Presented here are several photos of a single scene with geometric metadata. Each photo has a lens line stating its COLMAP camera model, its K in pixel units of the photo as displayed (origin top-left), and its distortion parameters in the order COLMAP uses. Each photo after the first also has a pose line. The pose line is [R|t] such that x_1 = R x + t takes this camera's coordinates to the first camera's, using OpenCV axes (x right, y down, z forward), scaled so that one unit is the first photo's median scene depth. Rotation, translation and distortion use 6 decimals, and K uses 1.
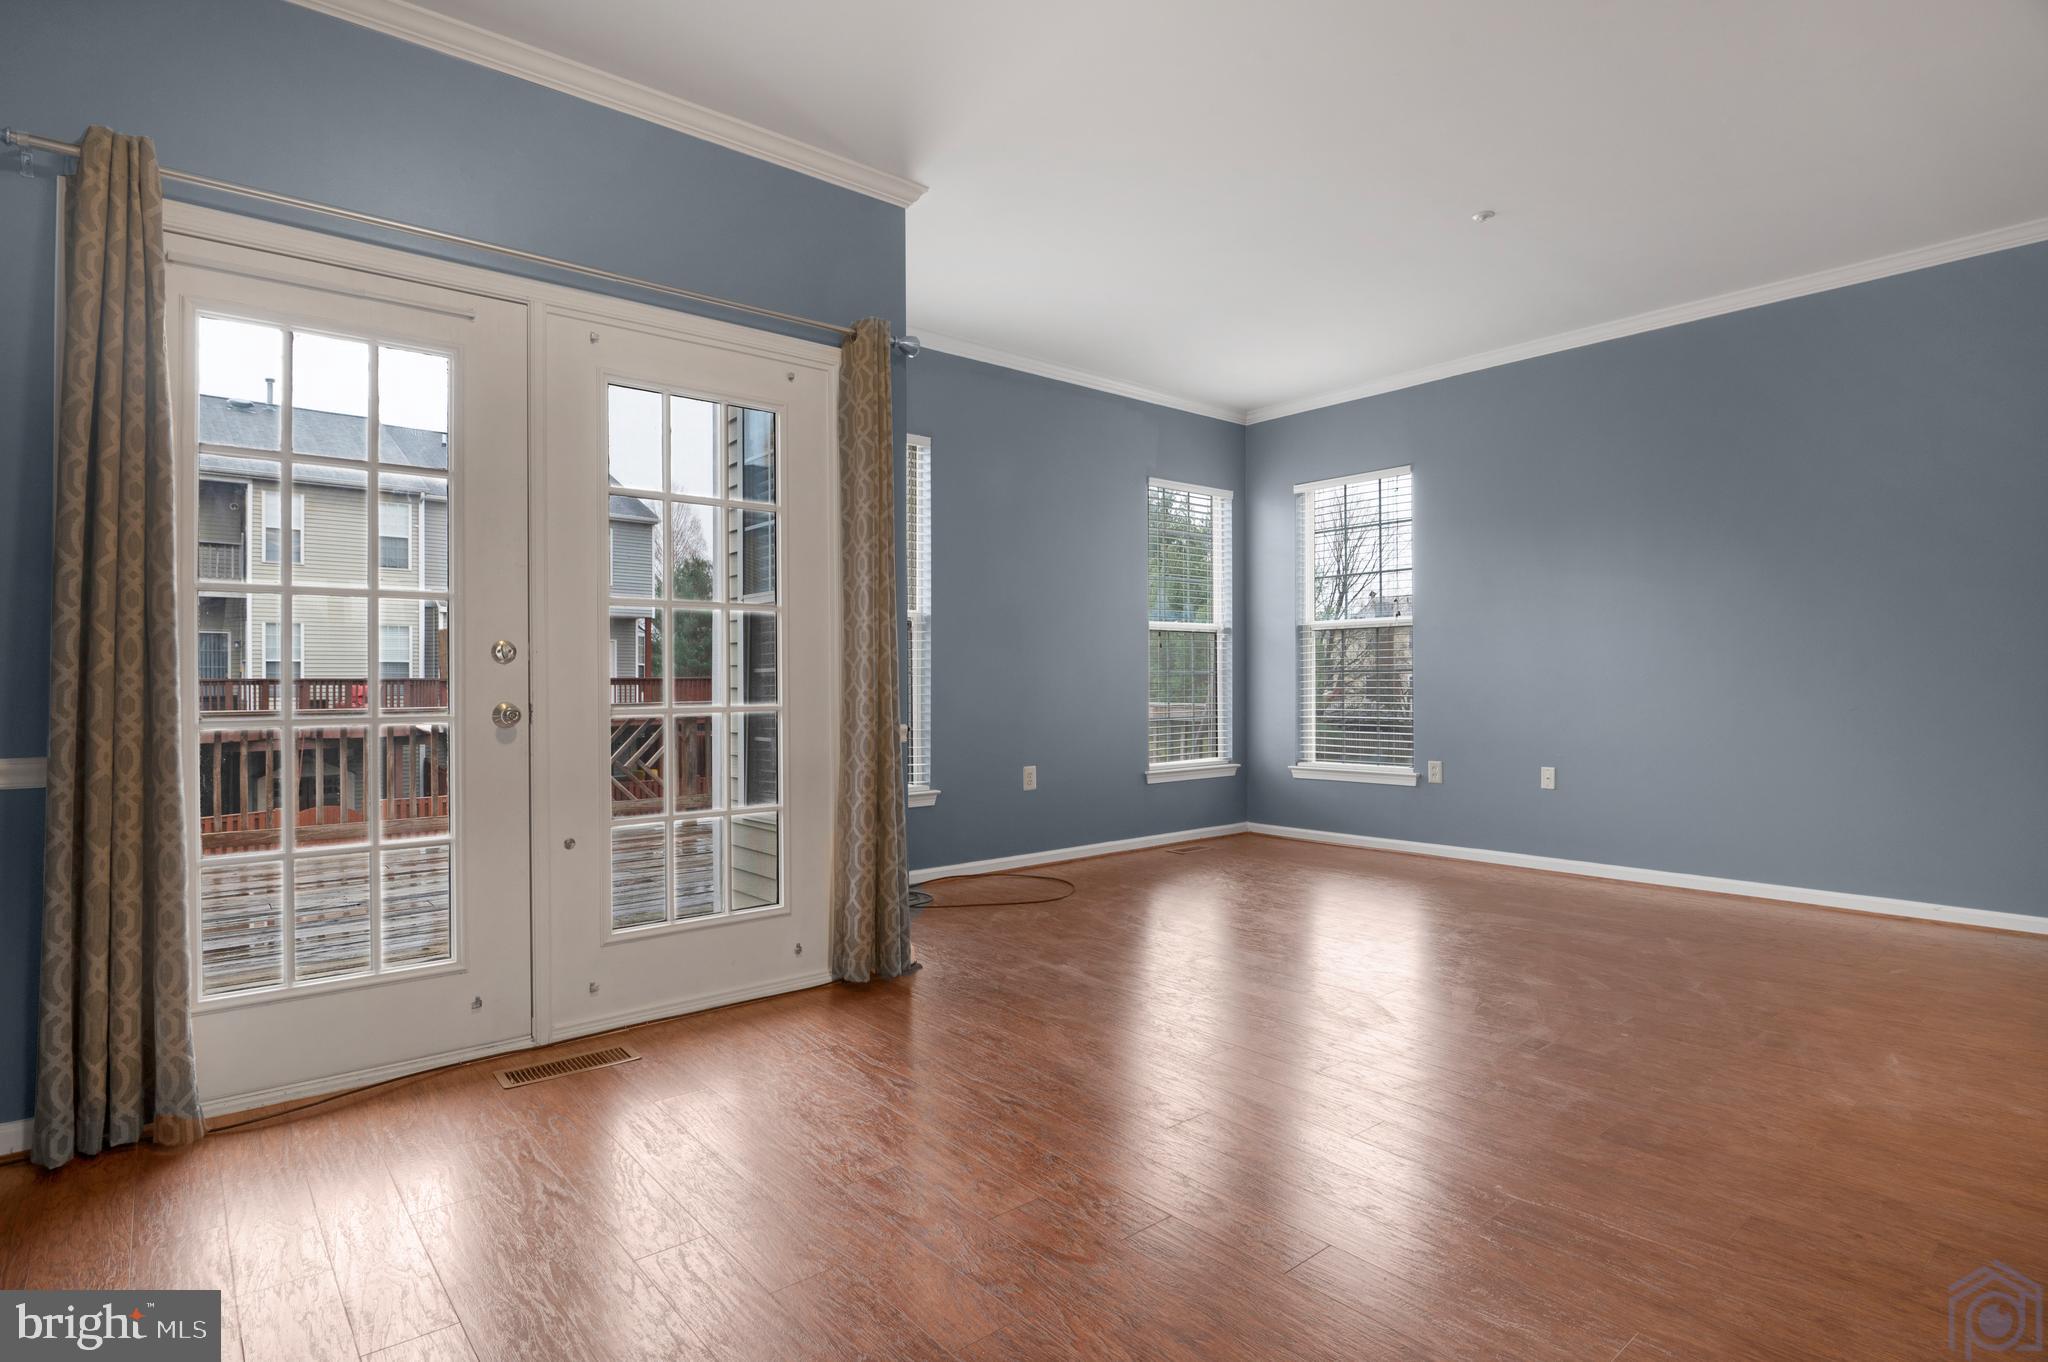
lens RADIAL K [[1040.6, 0, 1021.6], [0, 1040.6, 669.1], [0, 0, 1]] dist [0.001862, -0.000148]
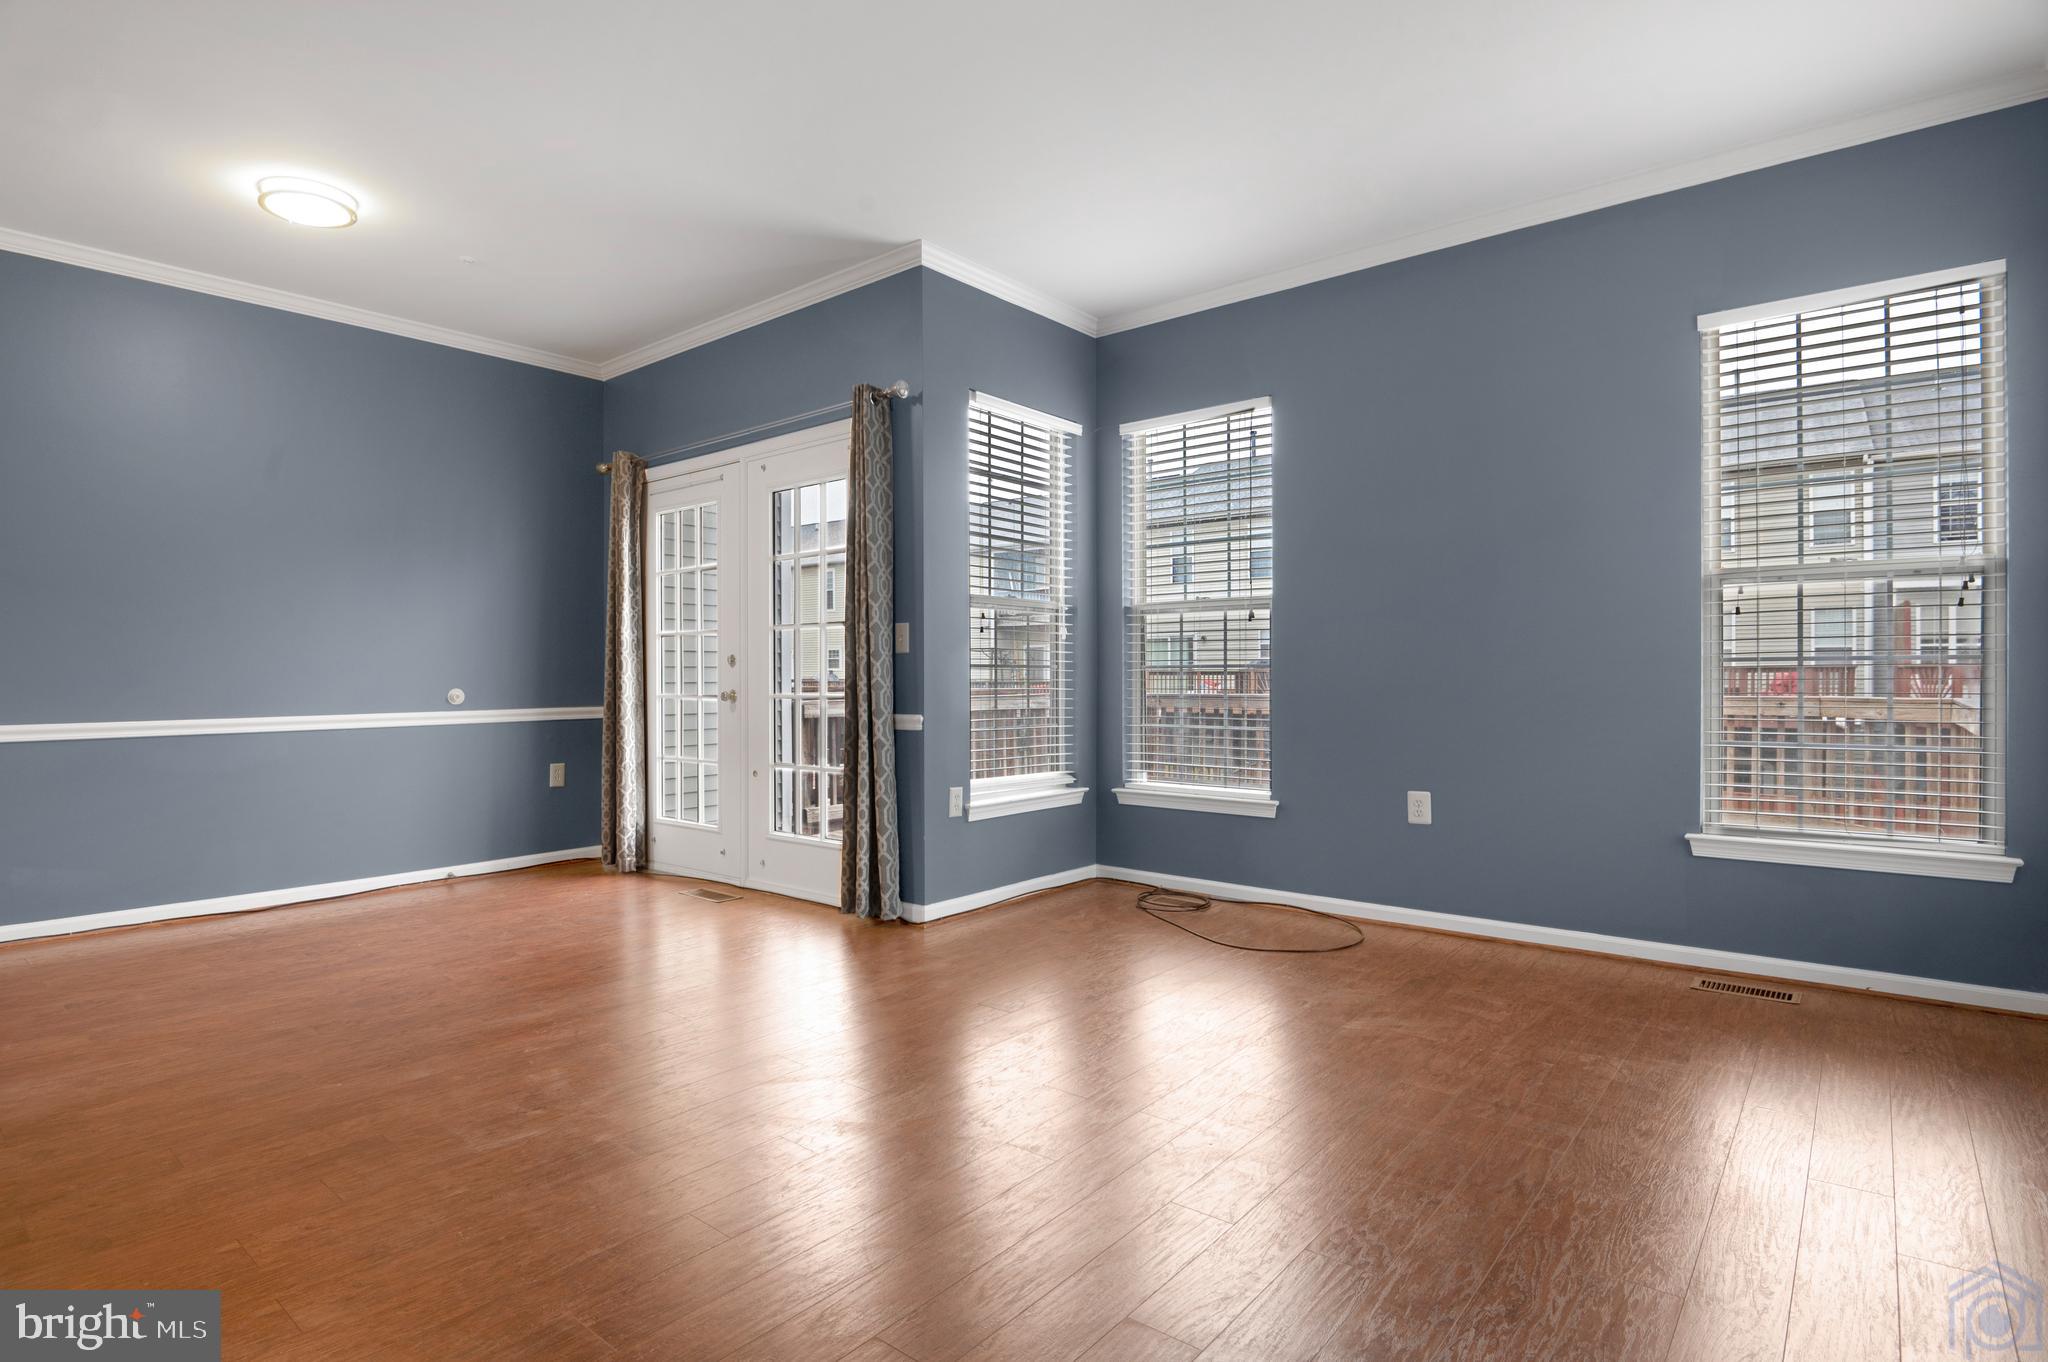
lens RADIAL K [[1027.0, 0, 1021.2], [0, 1027.0, 679.3], [0, 0, 1]] dist [-0.016016, -0.000837]
pose [[0.181522, 0.006727, -0.983364, 1.021861], [0.011744, 0.999890, 0.009008, 0.005000], [0.983317, -0.013184, 0.181424, 0.903387]]
